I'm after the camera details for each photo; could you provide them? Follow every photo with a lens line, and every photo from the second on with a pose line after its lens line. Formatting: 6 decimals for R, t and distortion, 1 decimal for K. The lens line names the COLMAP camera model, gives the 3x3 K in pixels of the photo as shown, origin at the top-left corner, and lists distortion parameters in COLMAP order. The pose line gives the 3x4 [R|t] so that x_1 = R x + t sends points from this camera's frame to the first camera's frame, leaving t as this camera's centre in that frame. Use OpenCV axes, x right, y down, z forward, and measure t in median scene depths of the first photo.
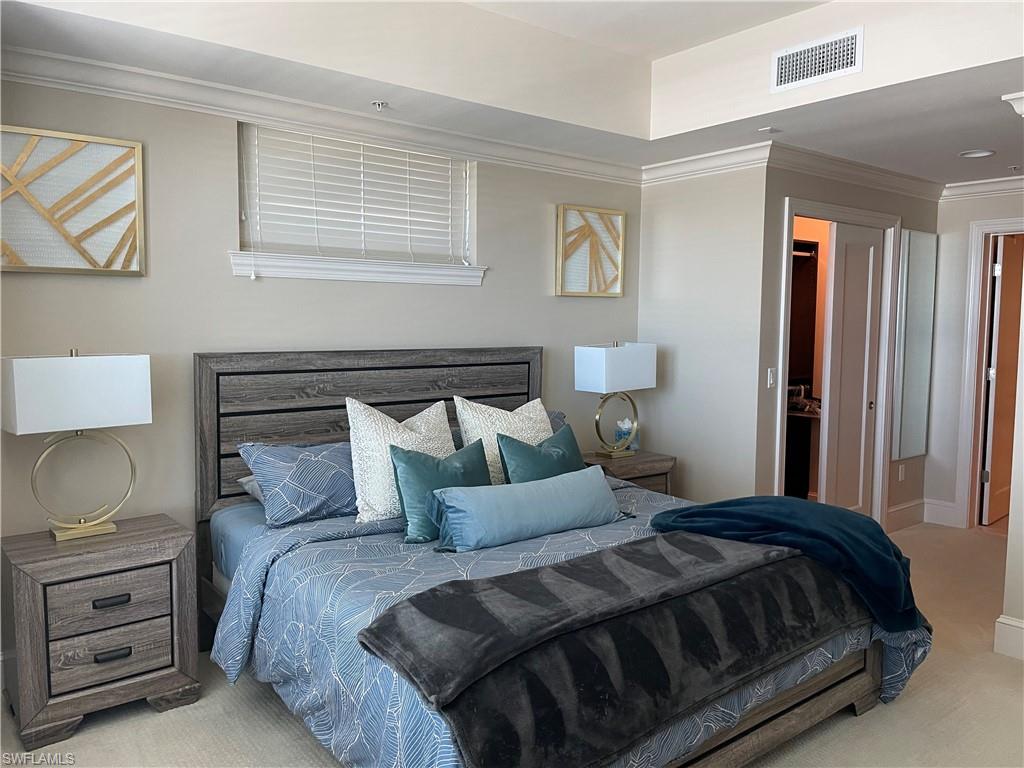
lens RADIAL K [[779.0, 0, 508.6], [0, 779.0, 398.3], [0, 0, 1]] dist [0.094474, -0.118167]
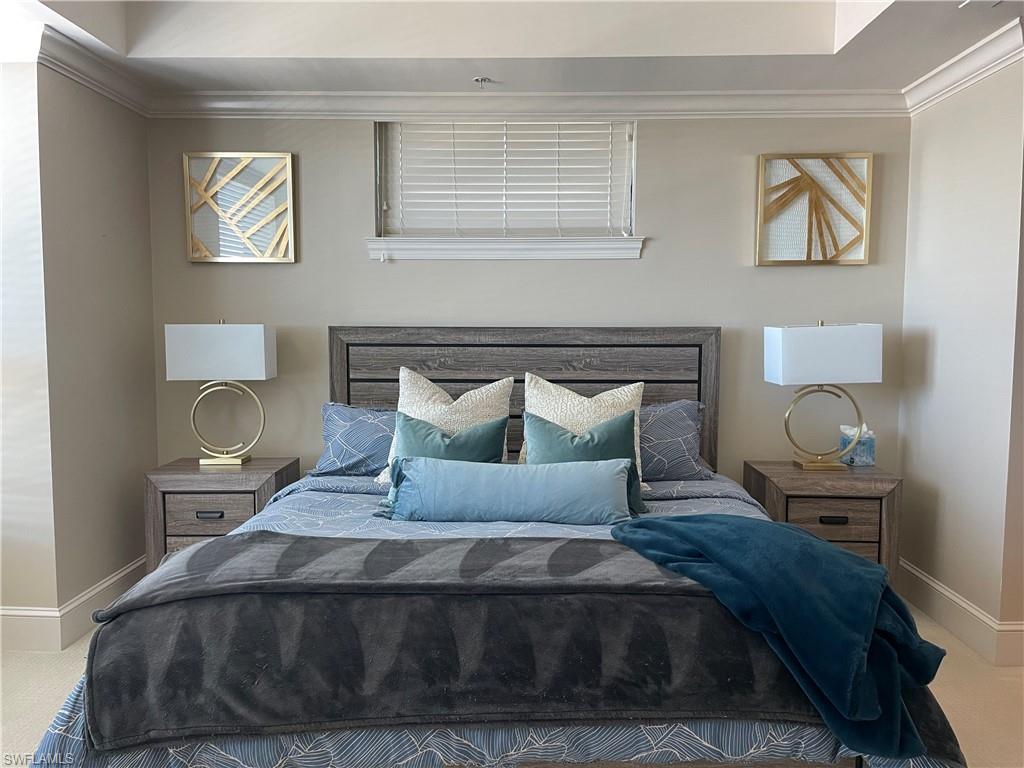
lens RADIAL K [[779.0, 0, 509.1], [0, 779.0, 398.9], [0, 0, 1]] dist [0.094474, -0.118167]
pose [[0.766550, 0.057652, -0.639592, 0.519782], [-0.061361, 0.997981, 0.016416, 0.014605], [0.639247, 0.026662, 0.768540, 0.251982]]
